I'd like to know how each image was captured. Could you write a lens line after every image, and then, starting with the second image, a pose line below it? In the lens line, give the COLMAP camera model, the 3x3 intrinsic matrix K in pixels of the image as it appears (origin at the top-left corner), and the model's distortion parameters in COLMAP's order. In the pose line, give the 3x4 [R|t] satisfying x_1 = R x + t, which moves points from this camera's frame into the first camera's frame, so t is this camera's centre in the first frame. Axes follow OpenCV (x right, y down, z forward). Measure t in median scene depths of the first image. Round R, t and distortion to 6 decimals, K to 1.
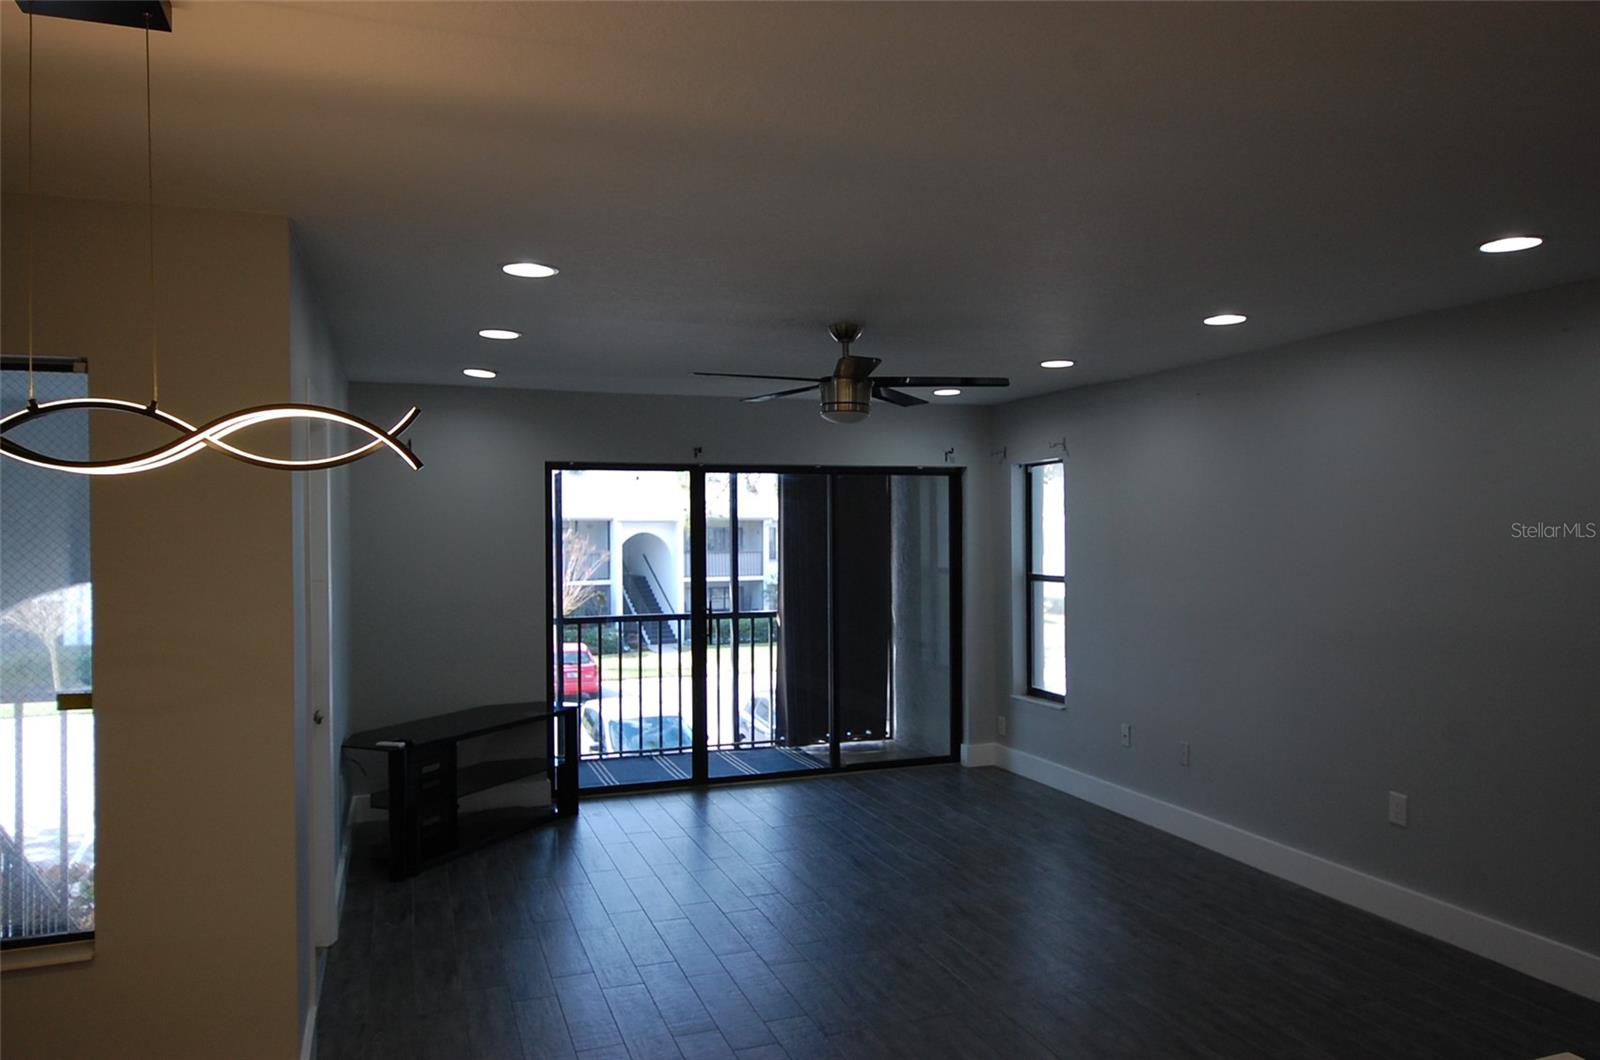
lens RADIAL K [[1131.4, 0, 800.0], [0, 1131.4, 530.0], [0, 0, 1]] dist [0.002420, 0.000990]
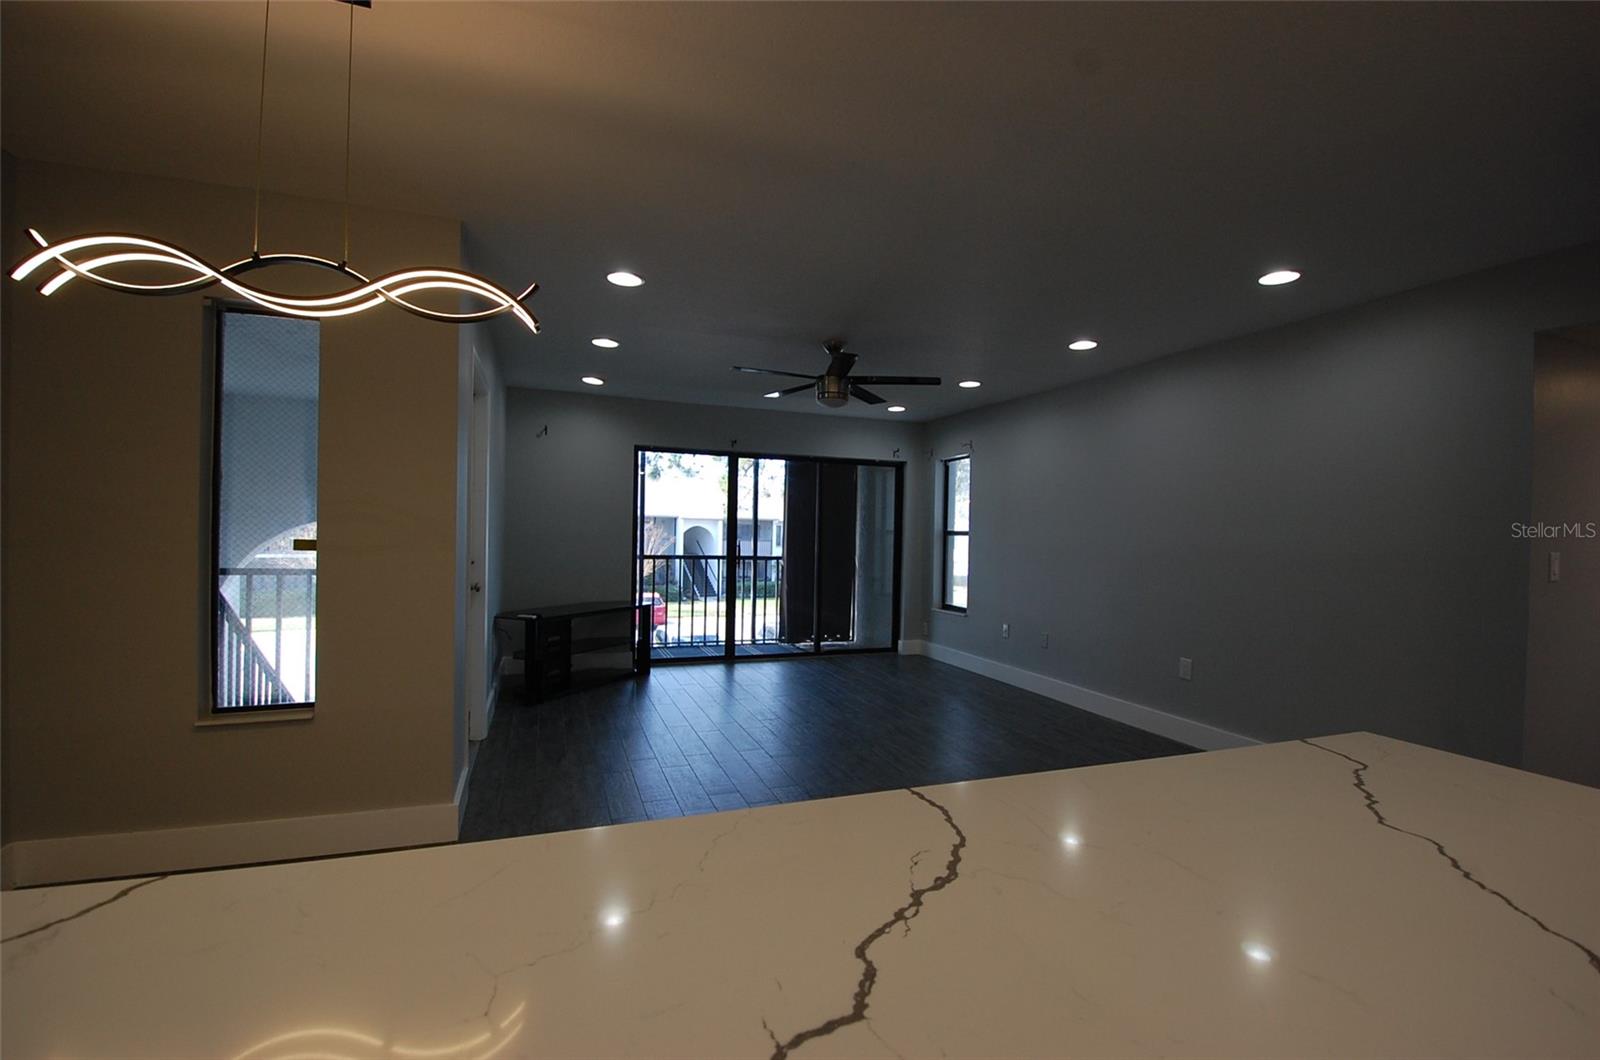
lens RADIAL K [[708.6, 0, 806.3], [0, 708.6, 539.2], [0, 0, 1]] dist [0.009017, -0.017743]
pose [[0.999512, 0.027252, 0.015298, -0.003158], [-0.027349, 0.999607, 0.006135, 0.053323], [-0.015125, -0.006551, 0.999864, 0.032867]]
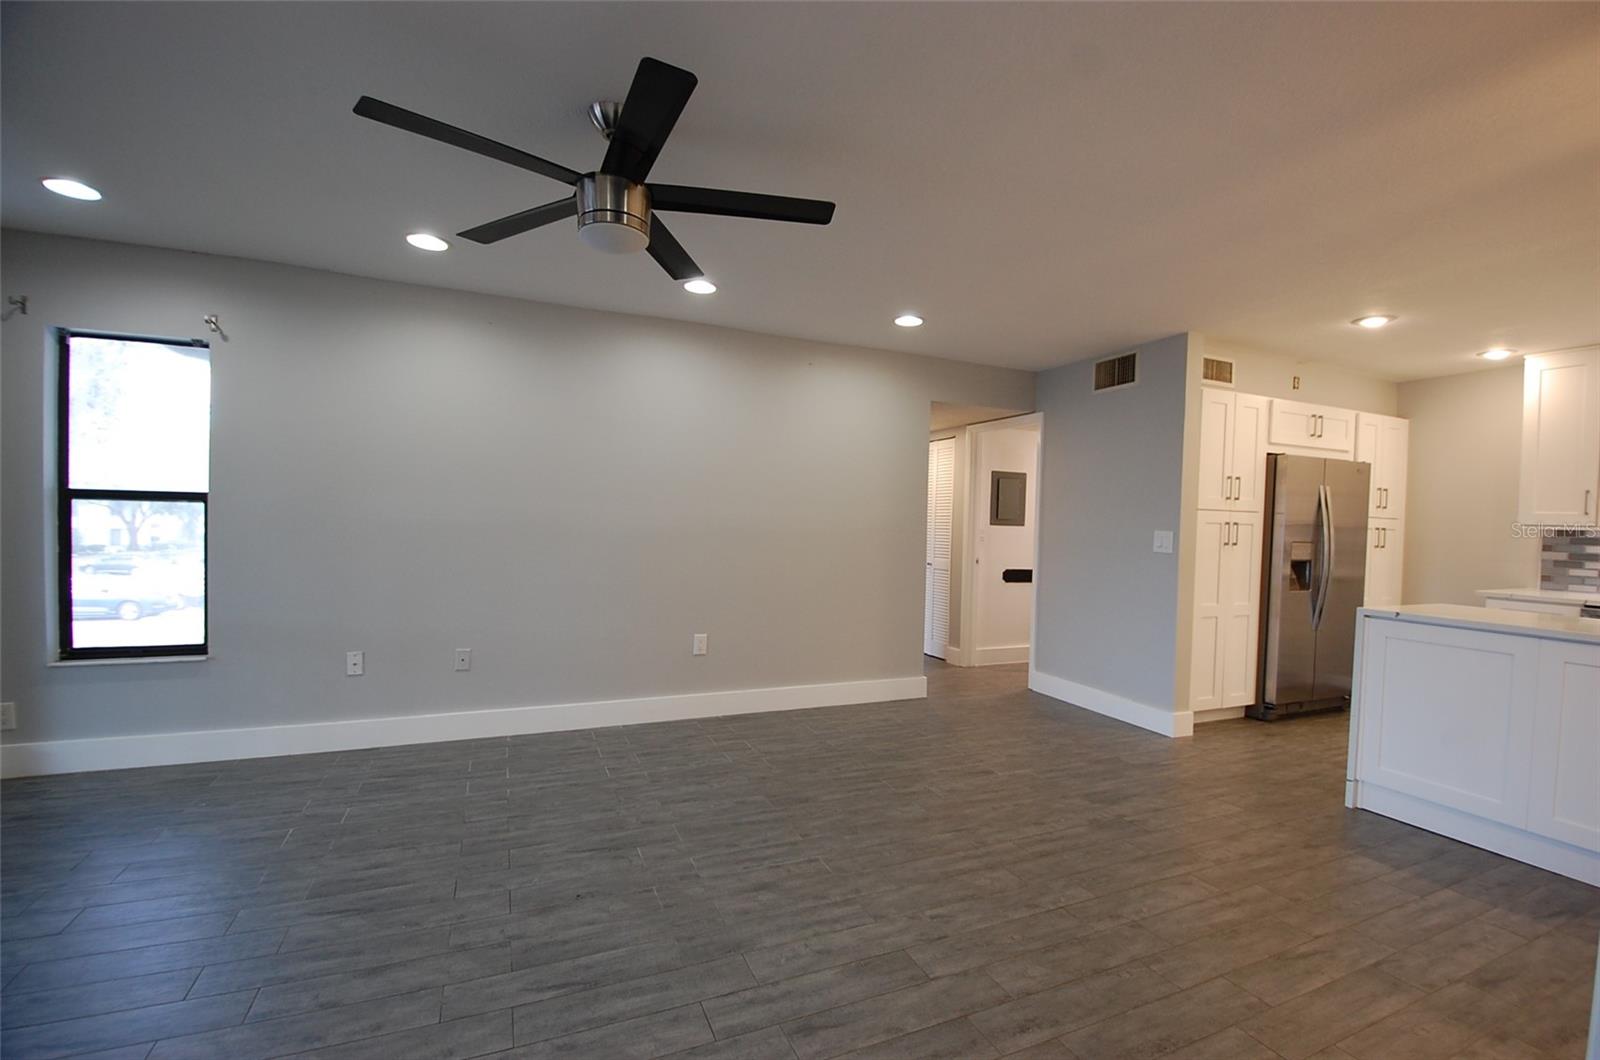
lens RADIAL K [[708.6, 0, 806.3], [0, 708.6, 539.2], [0, 0, 1]] dist [0.009017, -0.017743]
pose [[-0.091240, -0.016786, 0.995687, -0.297804], [-0.025223, 0.999576, 0.014540, 0.057215], [-0.995509, -0.023787, -0.091625, 0.634706]]
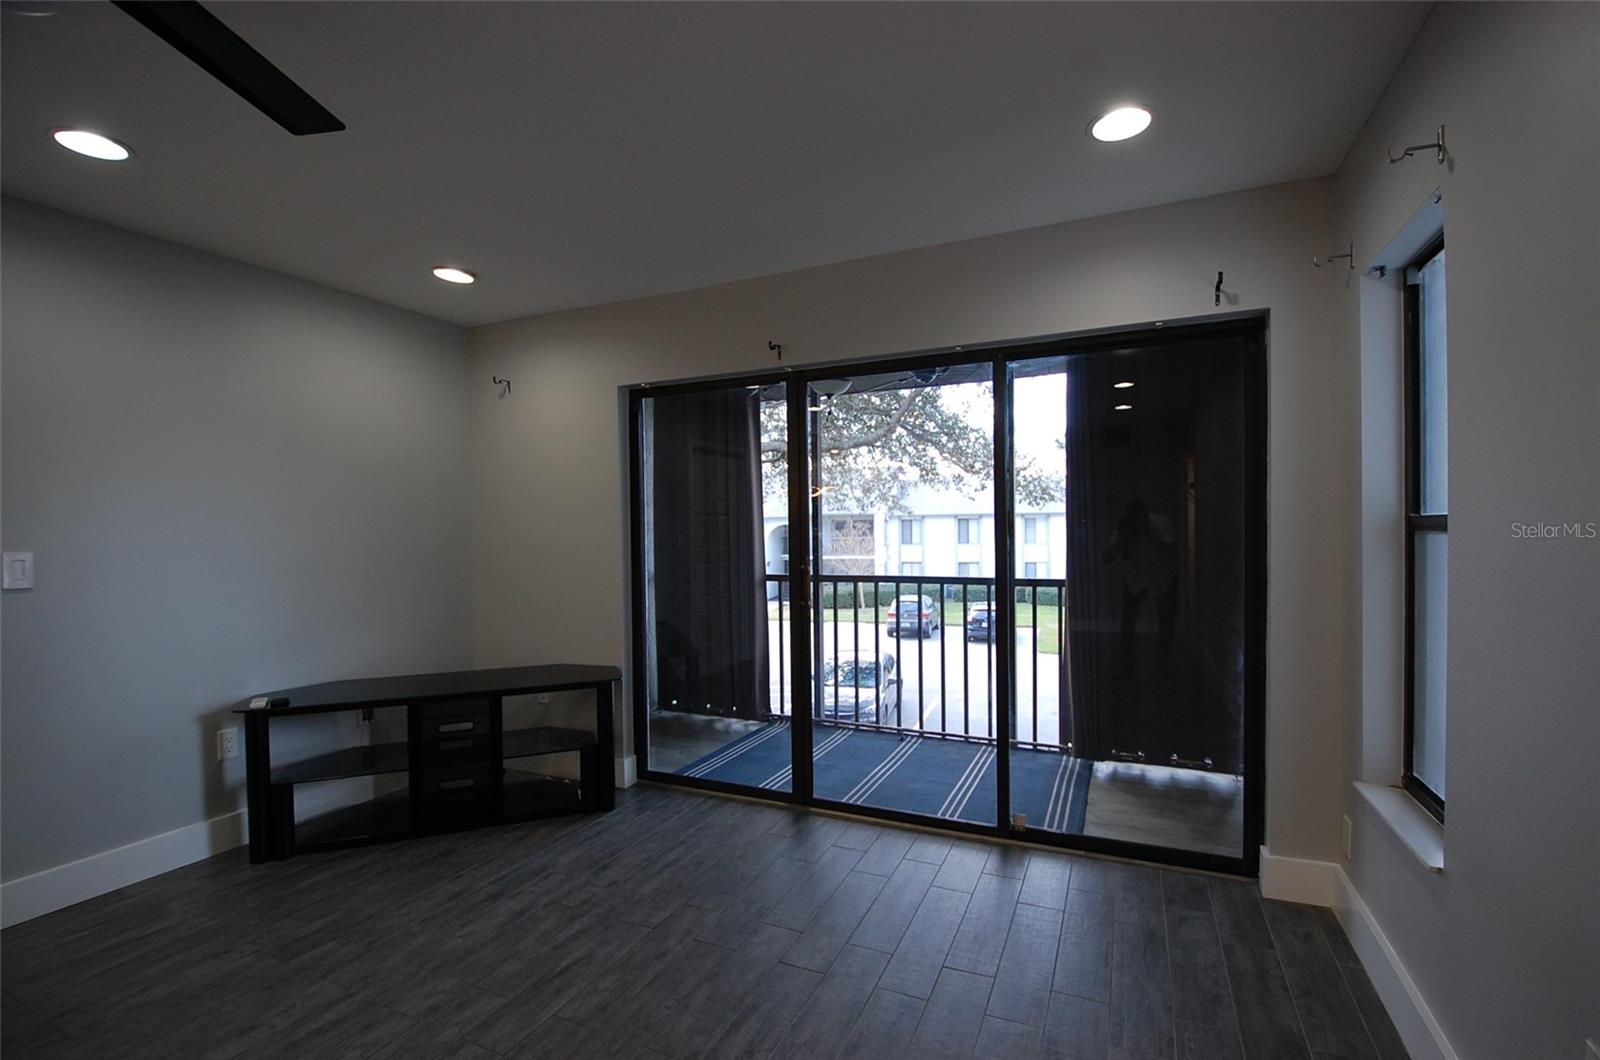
lens RADIAL K [[698.8, 0, 809.4], [0, 698.8, 541.3], [0, 0, 1]] dist [0.016015, -0.024115]
pose [[0.720796, 0.008691, -0.693092, 0.238121], [0.007830, 0.999756, 0.020679, 0.044326], [0.693103, -0.020332, 0.720552, 0.694514]]
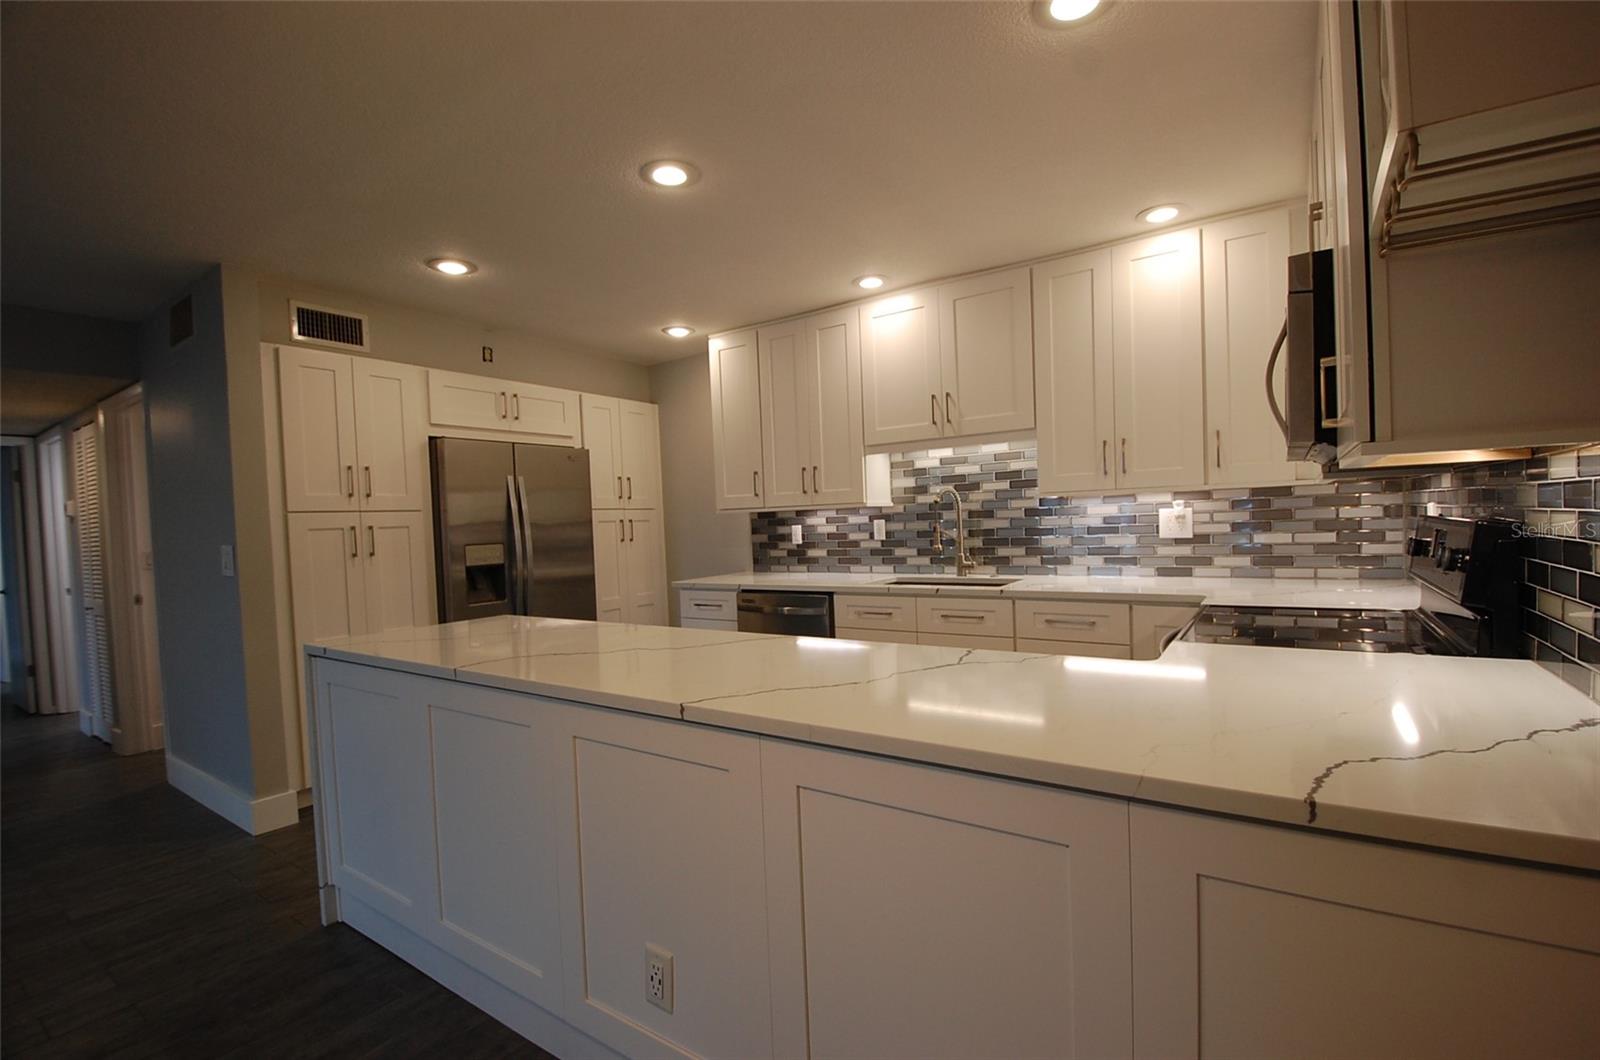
lens RADIAL K [[698.8, 0, 809.4], [0, 698.8, 541.3], [0, 0, 1]] dist [0.016015, -0.024115]
pose [[-0.600270, 0.012346, 0.799702, -0.265836], [0.046159, 0.998749, 0.019229, 0.057063], [-0.798465, 0.048456, -0.600089, 0.218178]]
